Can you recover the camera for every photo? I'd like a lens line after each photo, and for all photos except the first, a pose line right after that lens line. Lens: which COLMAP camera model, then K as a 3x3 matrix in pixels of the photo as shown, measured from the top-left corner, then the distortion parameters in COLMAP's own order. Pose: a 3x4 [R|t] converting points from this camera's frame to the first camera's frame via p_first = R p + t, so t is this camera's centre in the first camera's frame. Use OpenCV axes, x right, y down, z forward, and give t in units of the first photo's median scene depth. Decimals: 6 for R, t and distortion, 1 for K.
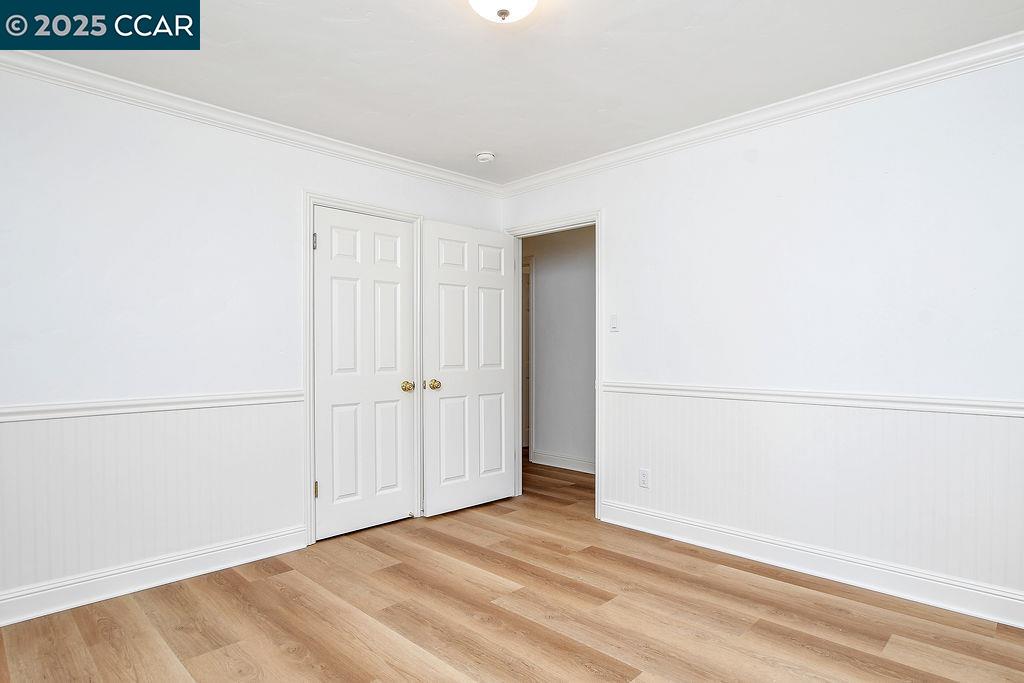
lens RADIAL K [[554.5, 0, 516.1], [0, 554.5, 353.8], [0, 0, 1]] dist [-0.006458, -0.000326]
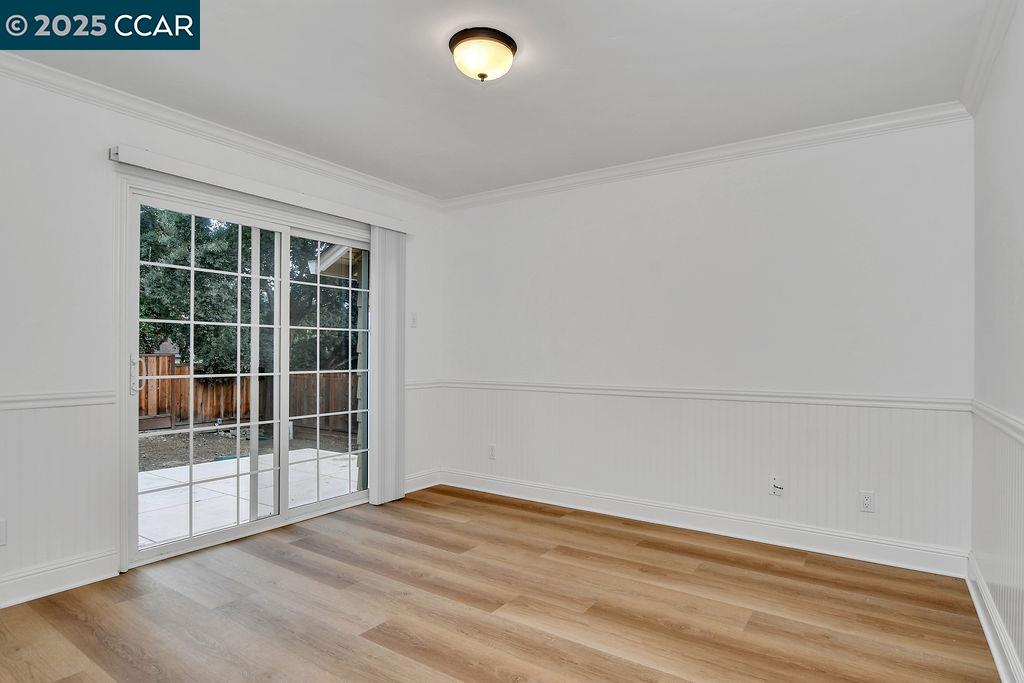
lens RADIAL K [[554.5, 0, 516.1], [0, 554.5, 353.8], [0, 0, 1]] dist [-0.006458, -0.000326]
pose [[-0.985587, -0.001486, -0.169161, 0.097866], [-0.002389, 0.999984, 0.005136, -0.001901], [0.169151, 0.005467, -0.985575, 1.987509]]
